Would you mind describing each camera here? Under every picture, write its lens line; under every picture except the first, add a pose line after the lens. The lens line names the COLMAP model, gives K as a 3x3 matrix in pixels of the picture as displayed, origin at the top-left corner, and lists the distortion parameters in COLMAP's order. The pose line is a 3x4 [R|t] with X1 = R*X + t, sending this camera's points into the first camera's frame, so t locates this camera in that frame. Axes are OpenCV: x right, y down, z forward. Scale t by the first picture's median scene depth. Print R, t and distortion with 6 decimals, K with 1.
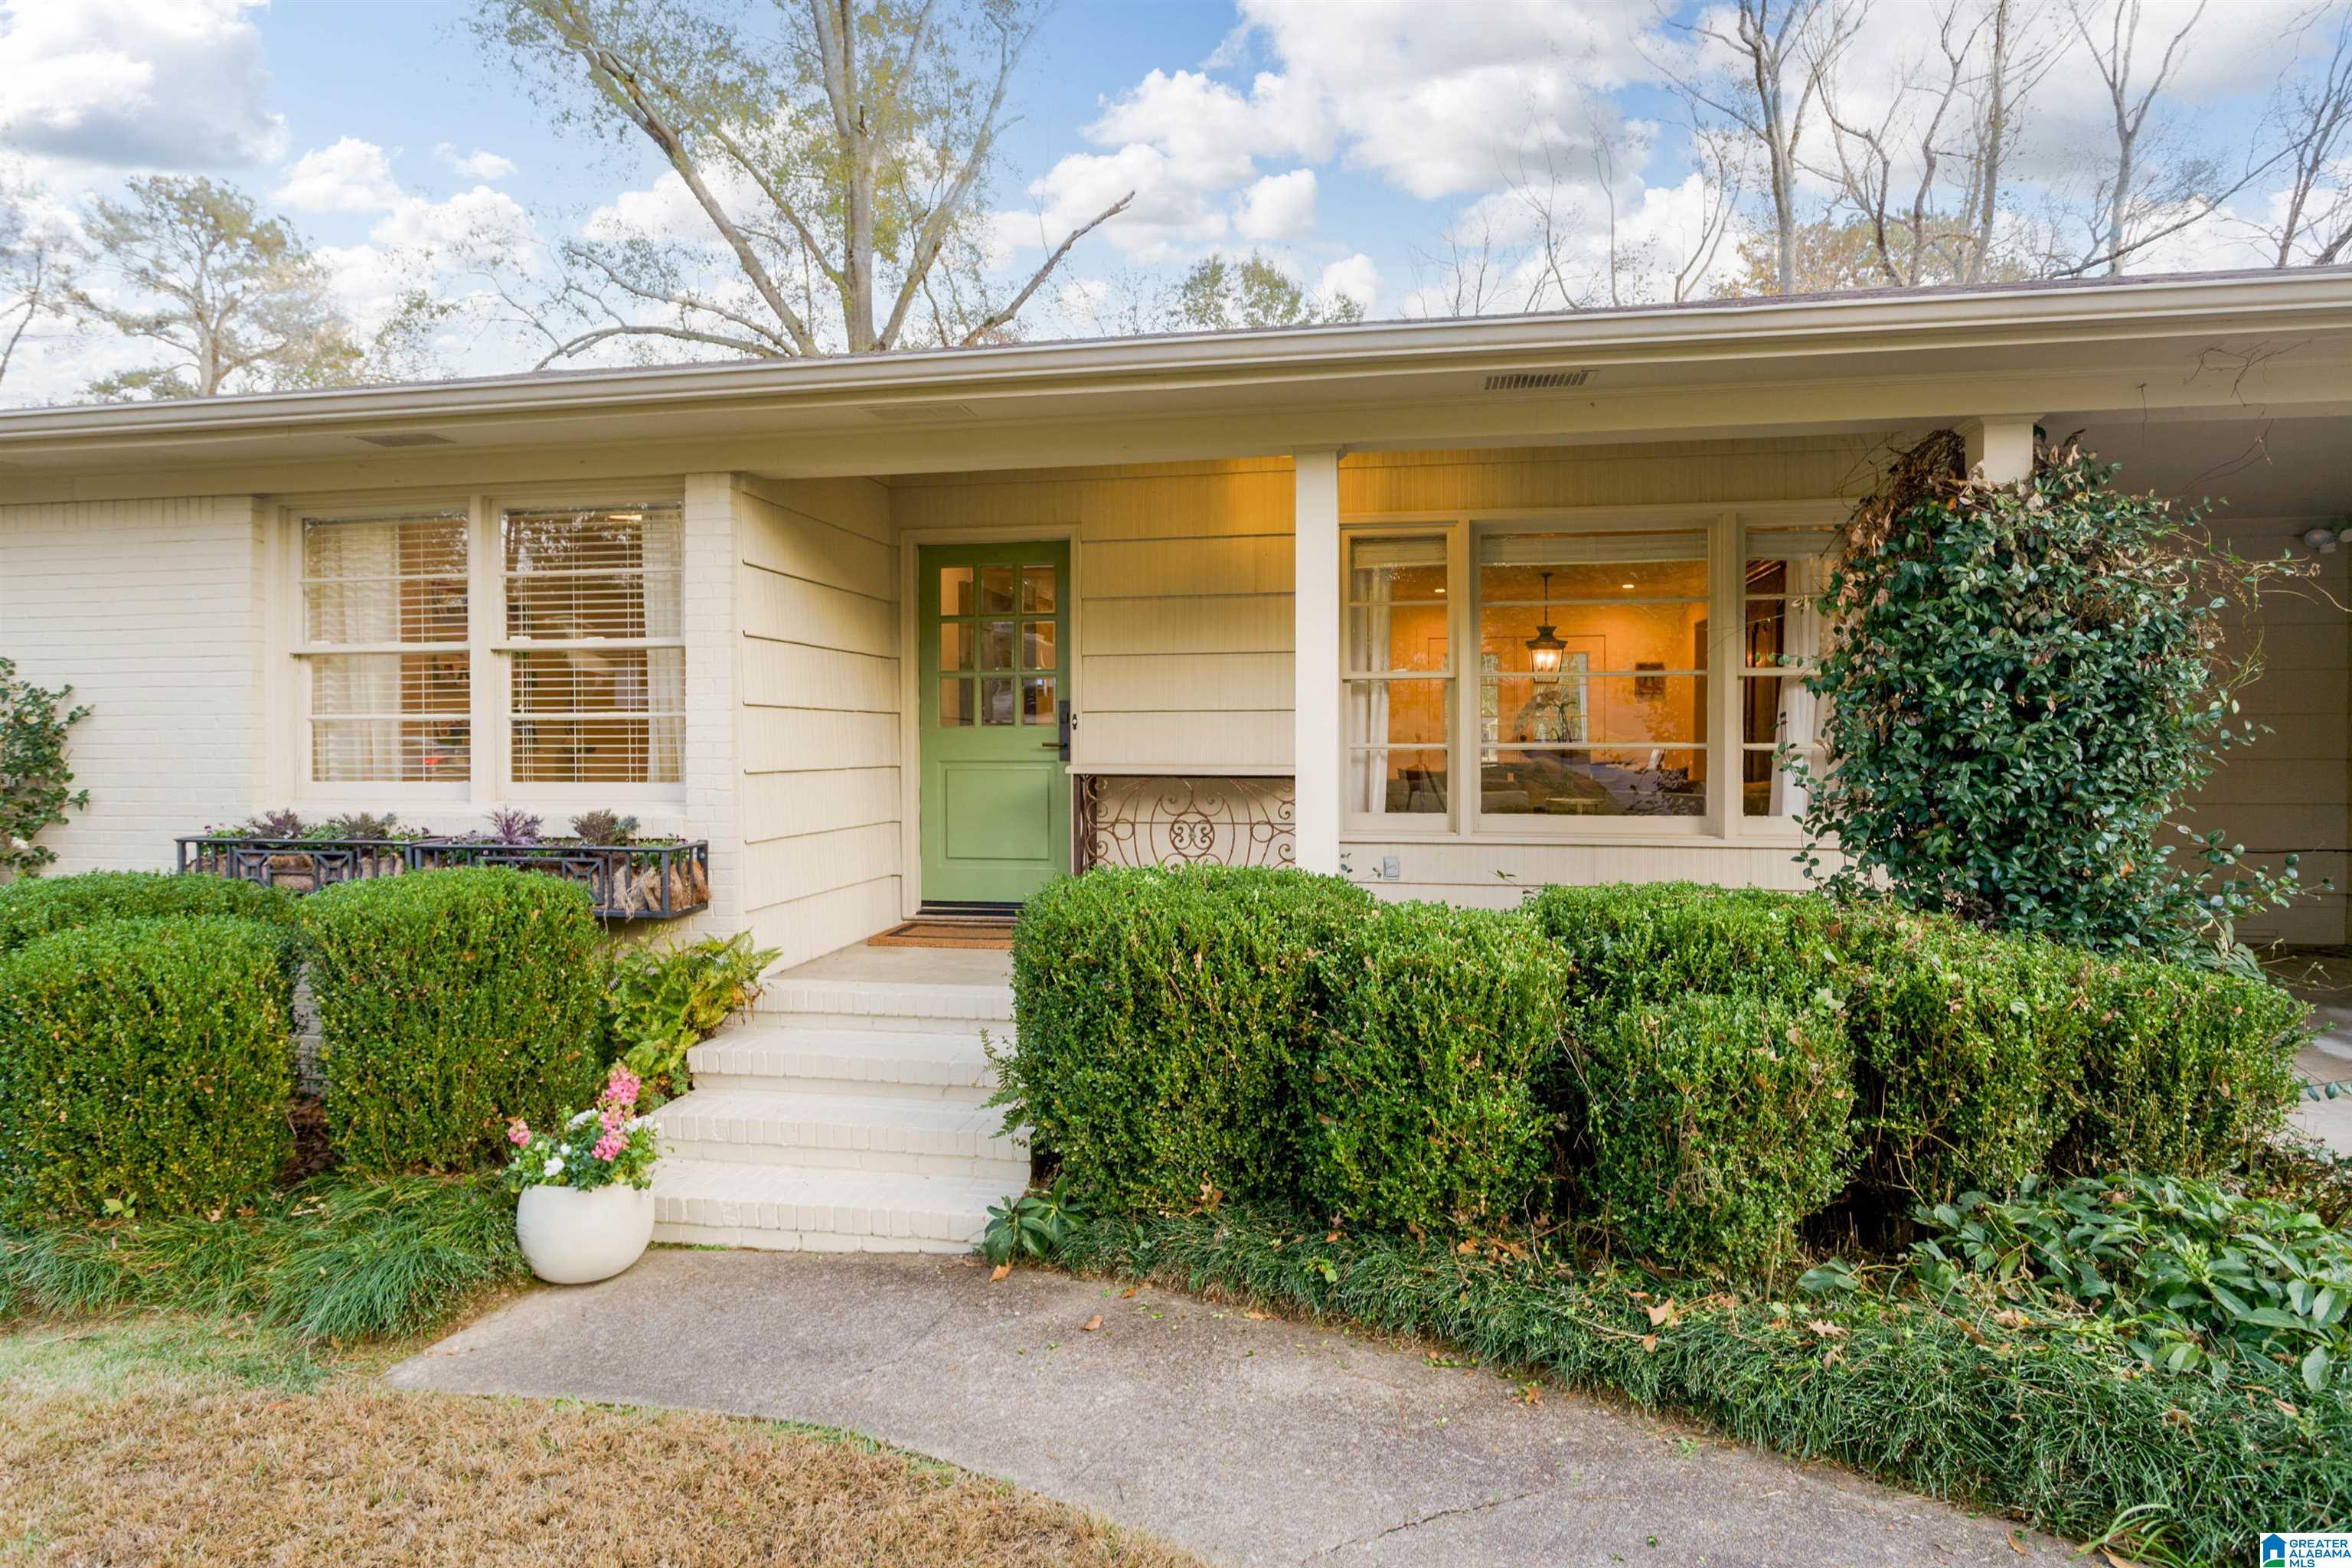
lens RADIAL K [[1226.6, 0, 1185.0], [0, 1226.6, 776.7], [0, 0, 1]] dist [0.000138, -0.000479]
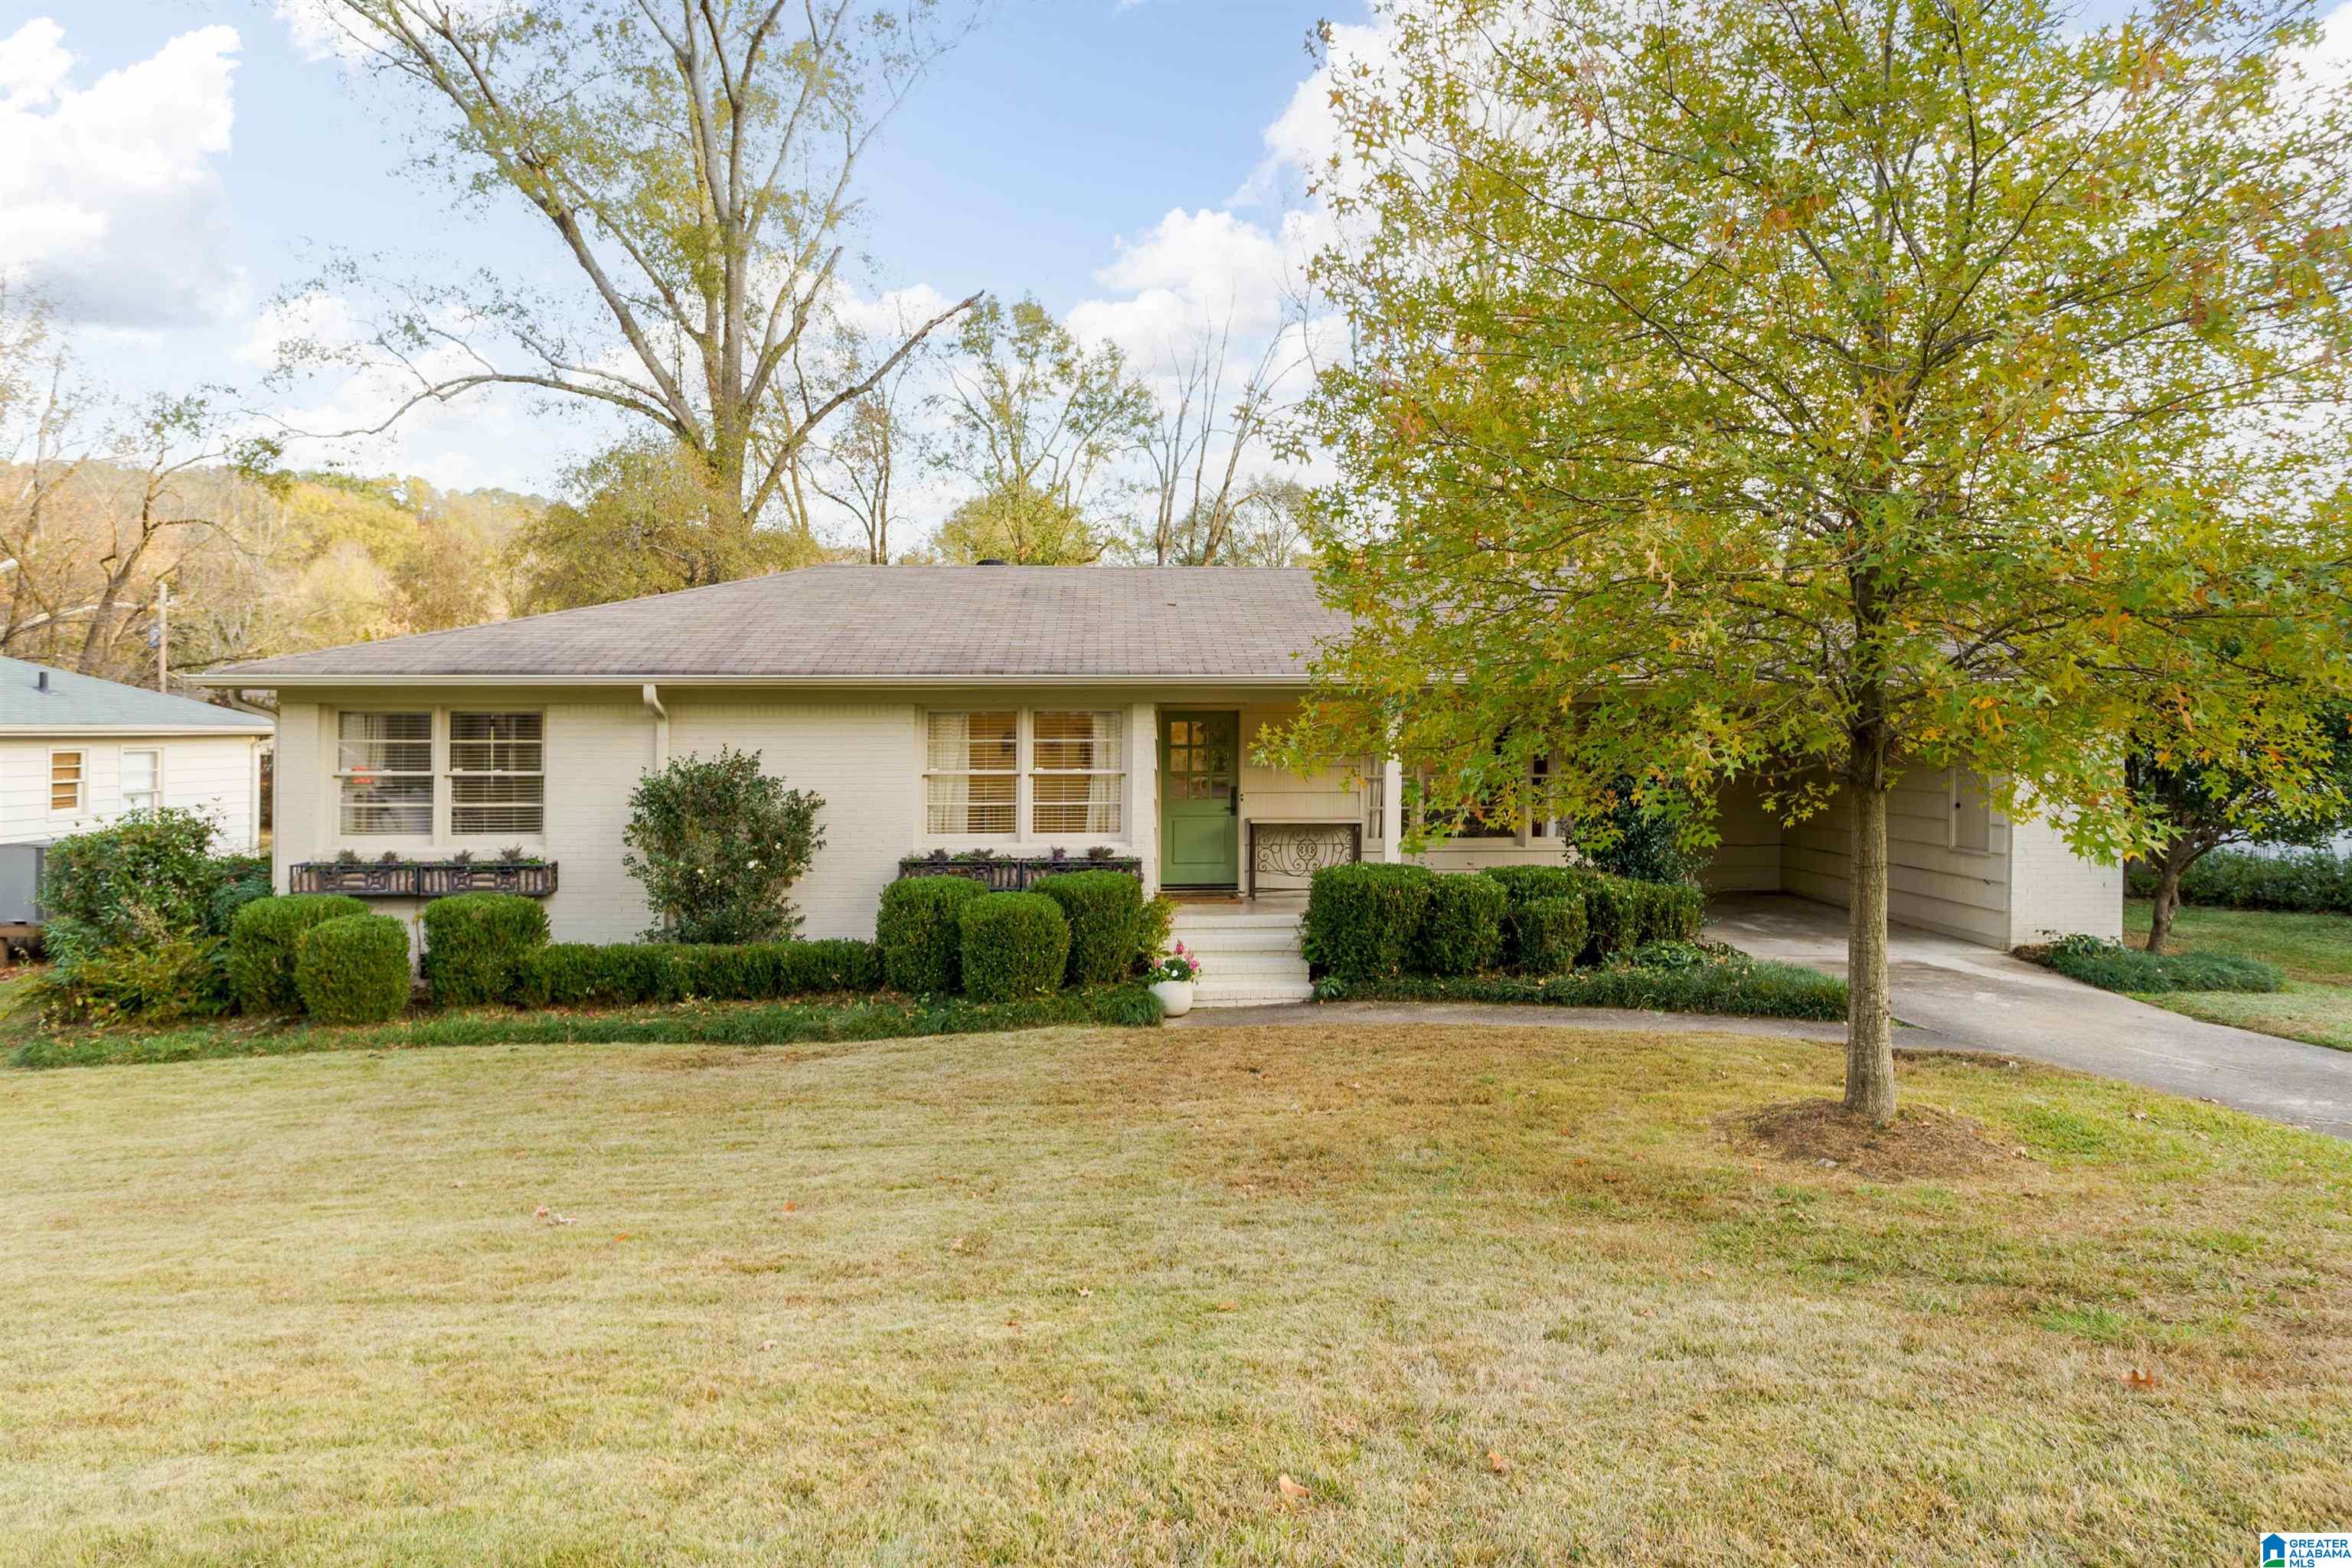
lens RADIAL K [[1351.1, 0, 1173.9], [0, 1351.1, 772.1], [0, 0, 1]] dist [-0.018367, 0.015228]
pose [[0.970587, -0.006331, 0.240665, -0.901453], [0.006107, 0.999980, 0.001675, -0.109827], [-0.240671, -0.000156, 0.970607, -1.450856]]
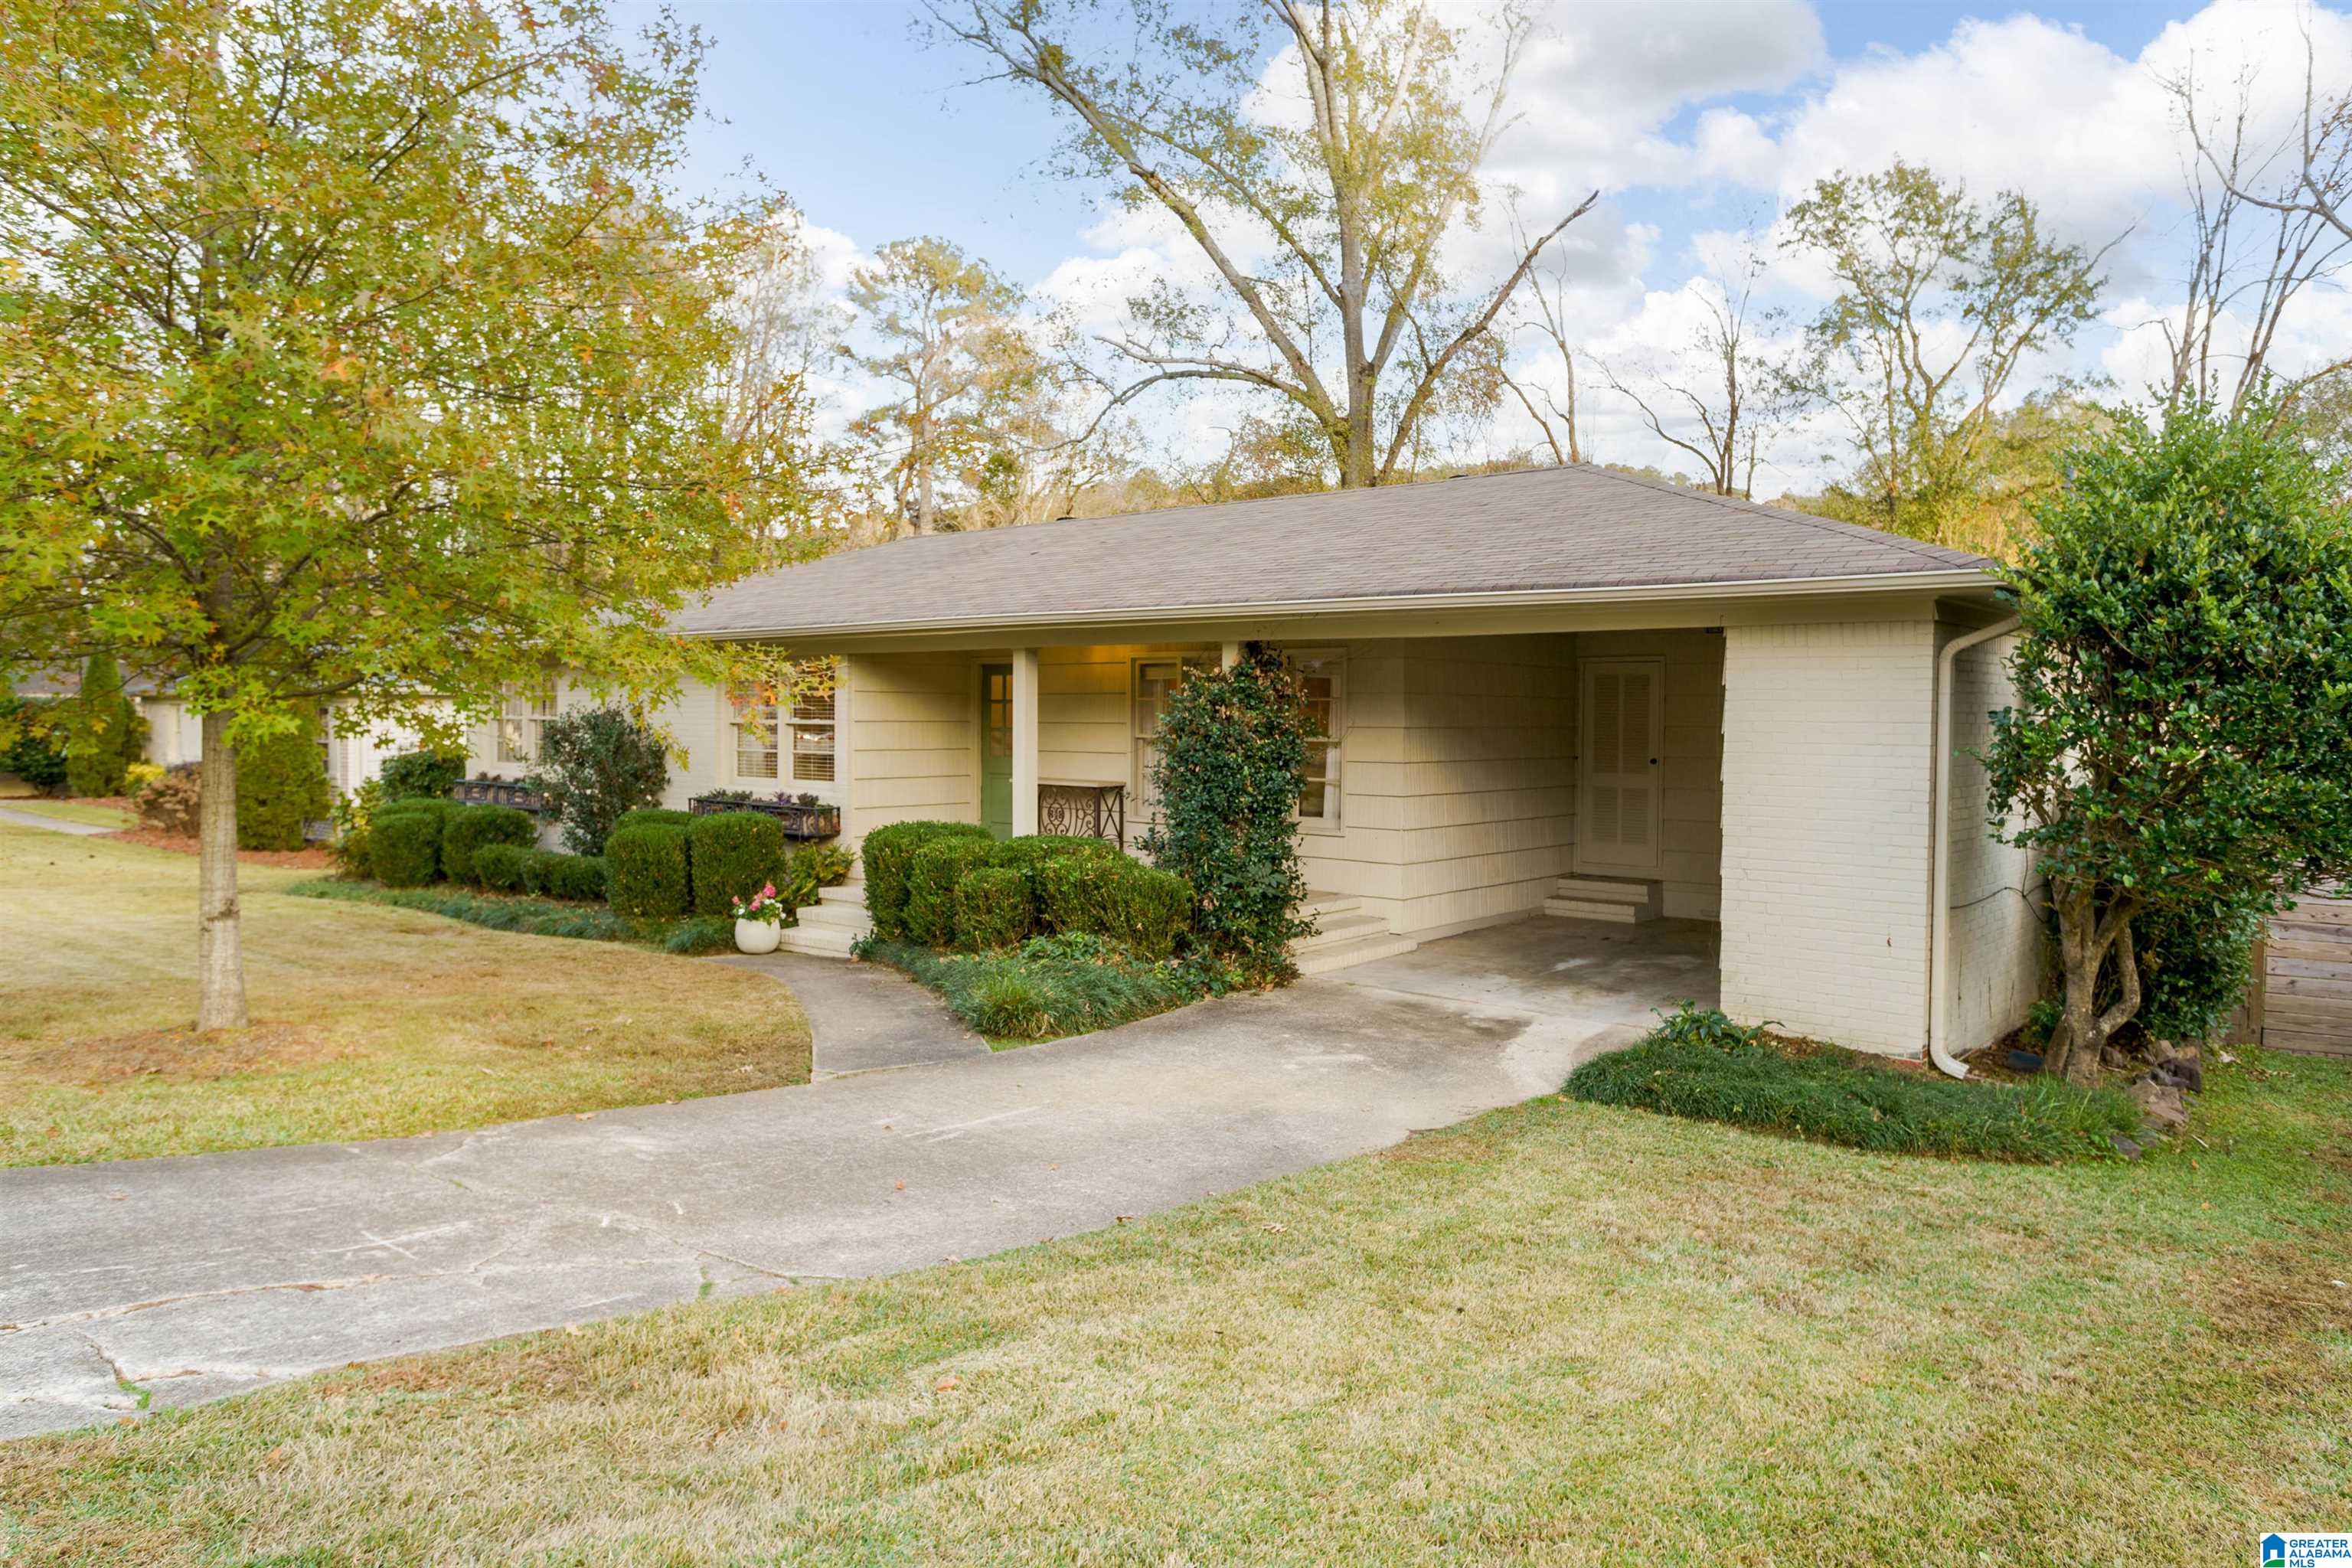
lens RADIAL K [[1518.2, 0, 1243.8], [0, 1518.2, 779.2], [0, 0, 1]] dist [0.028160, 0.000234]
pose [[0.875731, 0.033341, -0.481646, 1.650579], [-0.027441, 0.999437, 0.019291, -0.077336], [0.482018, -0.003677, 0.876153, -1.174151]]
